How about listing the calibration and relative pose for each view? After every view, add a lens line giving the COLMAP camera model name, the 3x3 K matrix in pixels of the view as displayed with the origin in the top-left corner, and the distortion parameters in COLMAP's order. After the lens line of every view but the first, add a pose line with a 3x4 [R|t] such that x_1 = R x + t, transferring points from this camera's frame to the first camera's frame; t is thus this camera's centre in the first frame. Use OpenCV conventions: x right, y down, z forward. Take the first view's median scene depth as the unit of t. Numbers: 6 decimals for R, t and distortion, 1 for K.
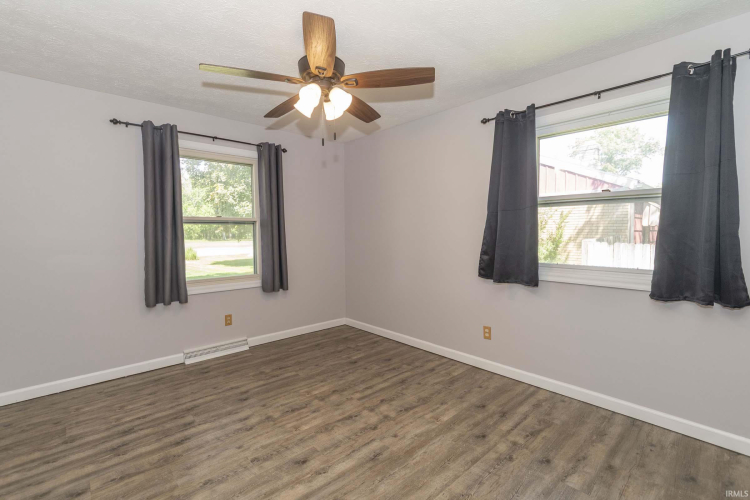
lens RADIAL K [[333.9, 0, 360.7], [0, 333.9, 248.7], [0, 0, 1]] dist [0.003036, -0.000294]
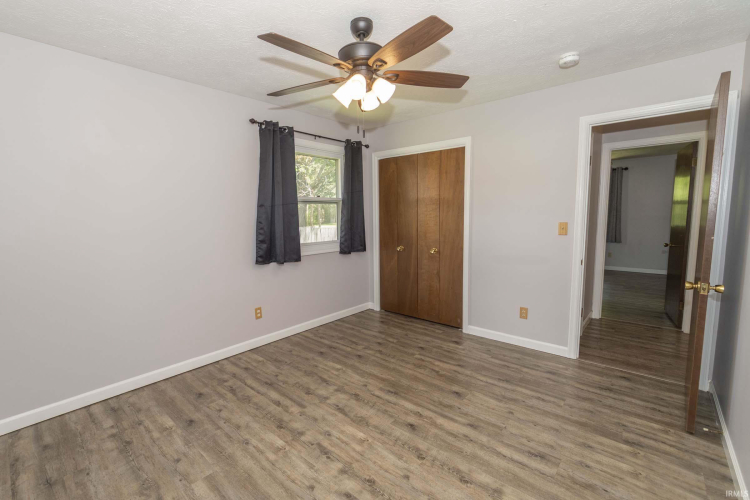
lens RADIAL K [[333.9, 0, 360.7], [0, 333.9, 248.7], [0, 0, 1]] dist [0.003036, -0.000294]
pose [[-0.108159, -0.100134, 0.989078, -0.896768], [0.071227, 0.991577, 0.108176, -0.072355], [-0.991579, 0.082149, -0.100116, 0.906808]]
